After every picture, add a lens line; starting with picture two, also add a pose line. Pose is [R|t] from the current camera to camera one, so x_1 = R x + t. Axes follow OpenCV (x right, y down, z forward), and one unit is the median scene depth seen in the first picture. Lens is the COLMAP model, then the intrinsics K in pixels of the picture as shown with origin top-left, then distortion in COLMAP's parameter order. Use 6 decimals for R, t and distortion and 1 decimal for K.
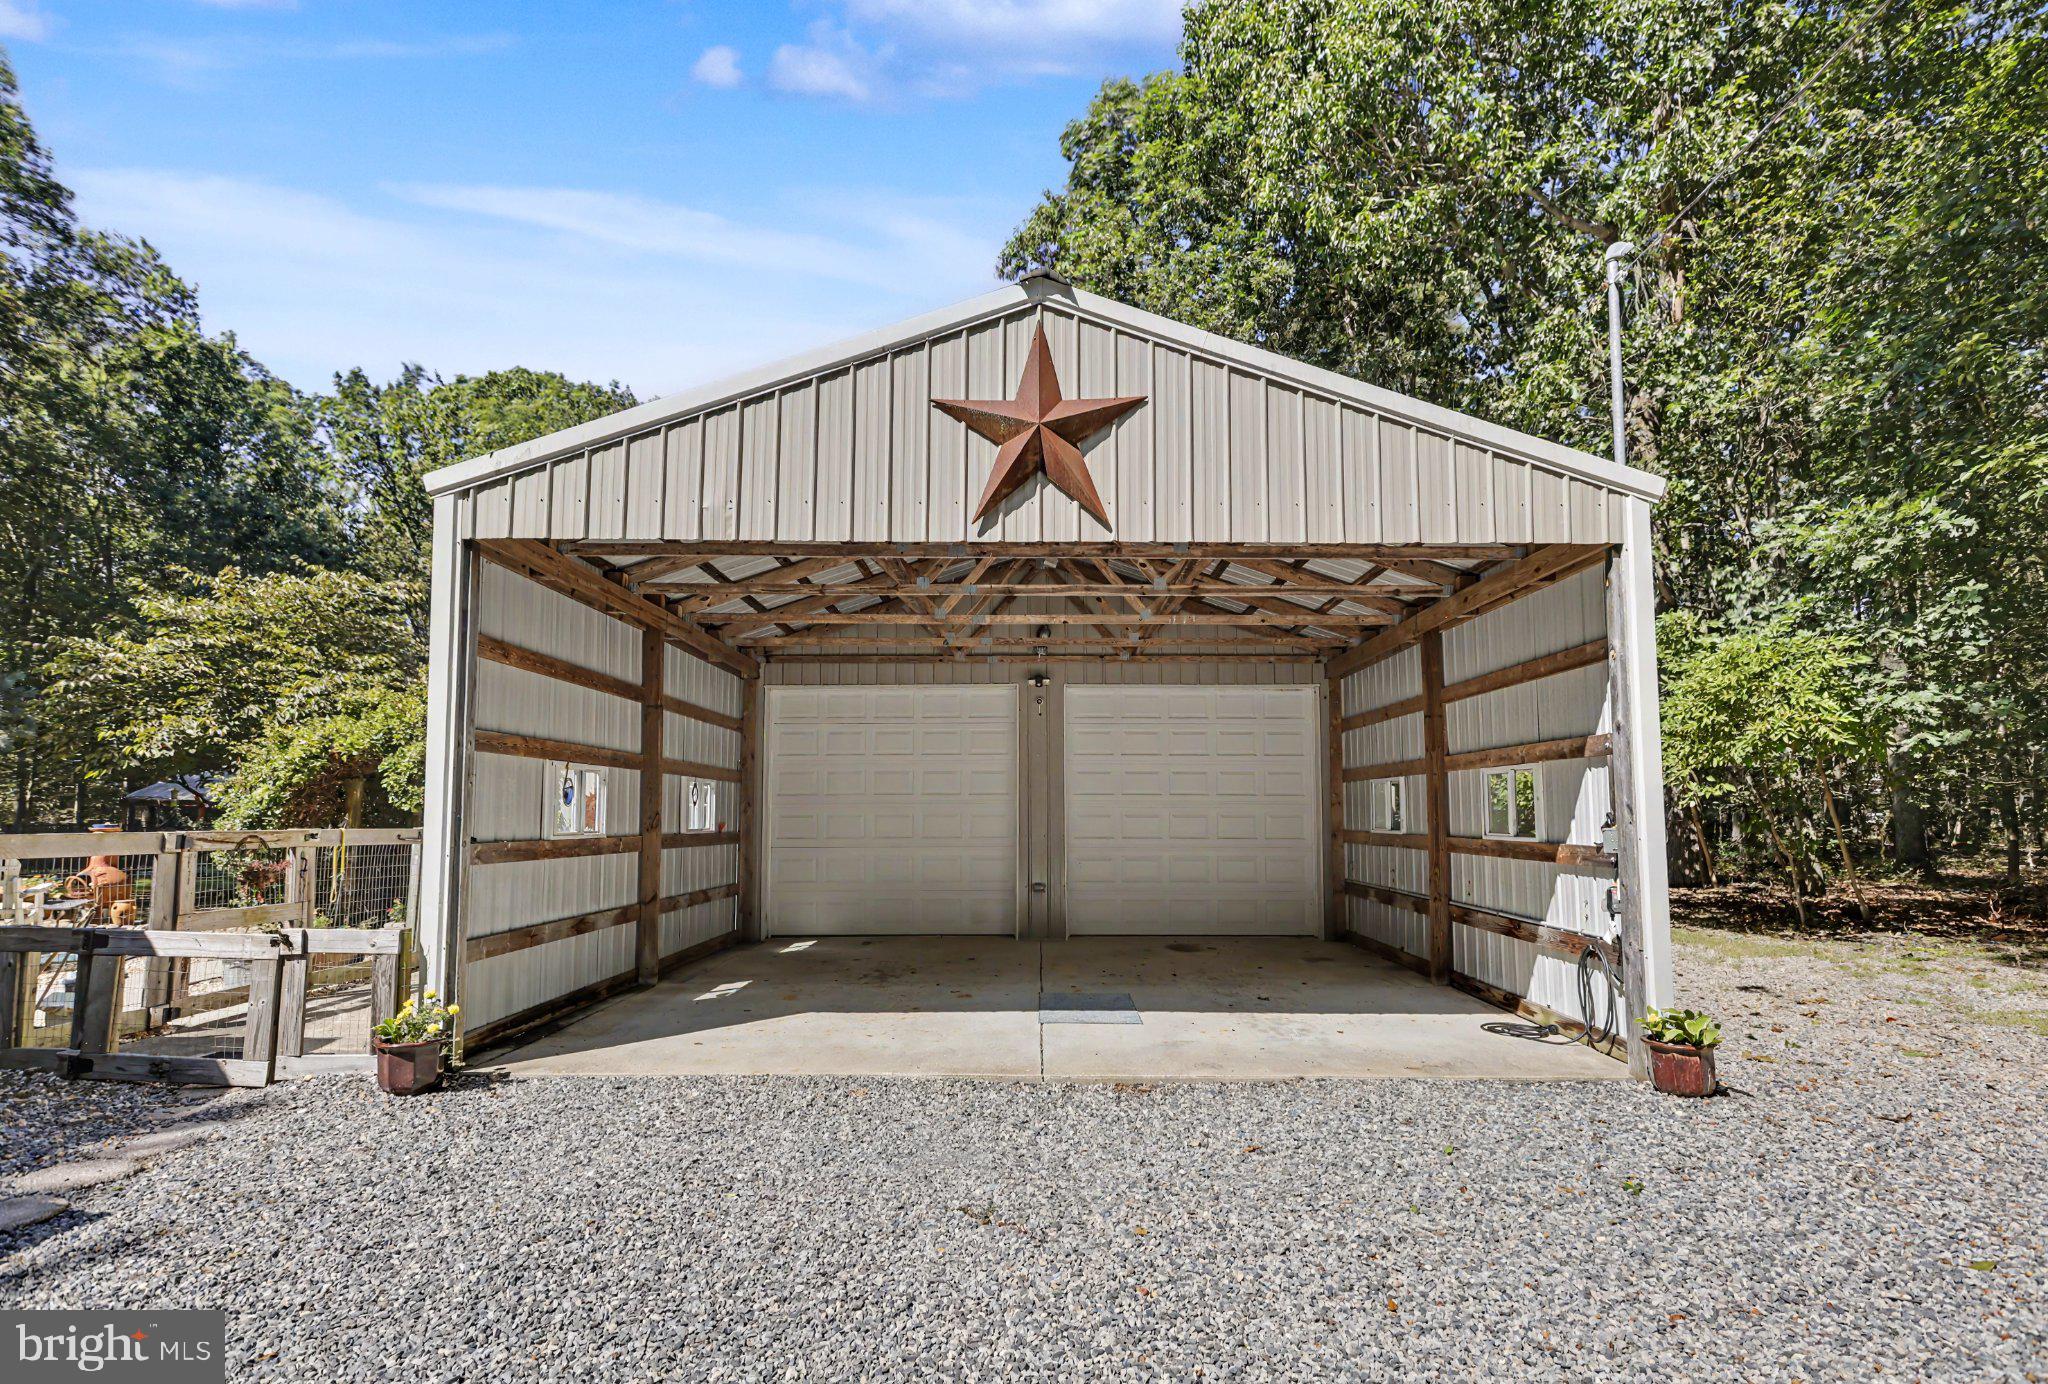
lens RADIAL K [[974.0, 0, 1024.3], [0, 974.0, 758.7], [0, 0, 1]] dist [0.003099, -0.001244]
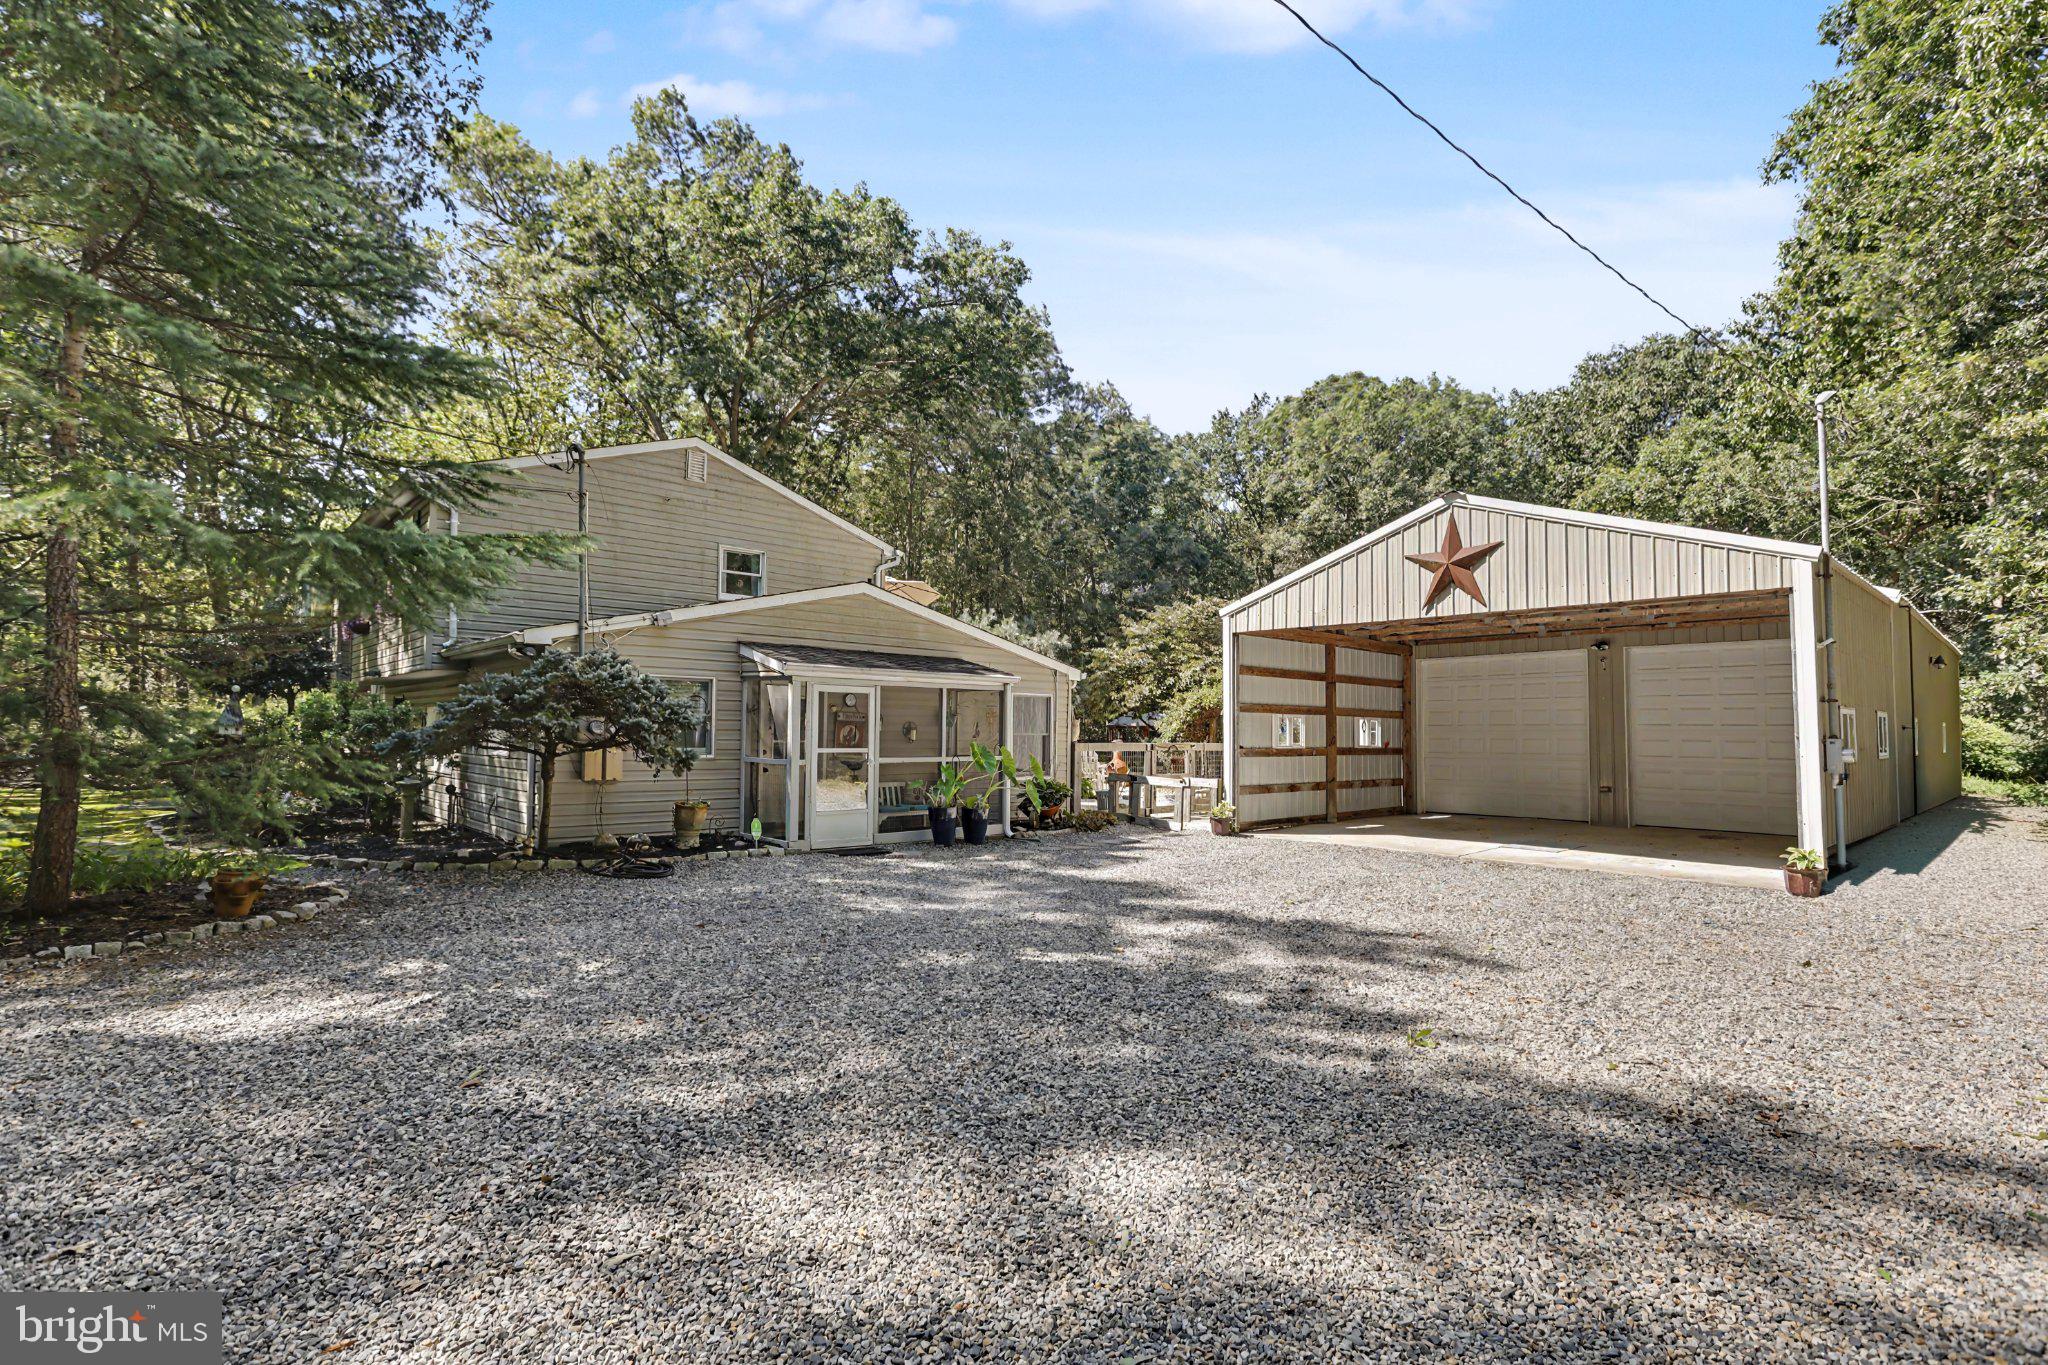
lens RADIAL K [[929.7, 0, 1024.8], [0, 929.7, 686.8], [0, 0, 1]] dist [0.001930, 0.000451]
pose [[0.678332, -0.032252, -0.734048, 0.598918], [0.035897, 0.999298, -0.010734, -0.048917], [0.733879, -0.019069, 0.679013, -0.760029]]
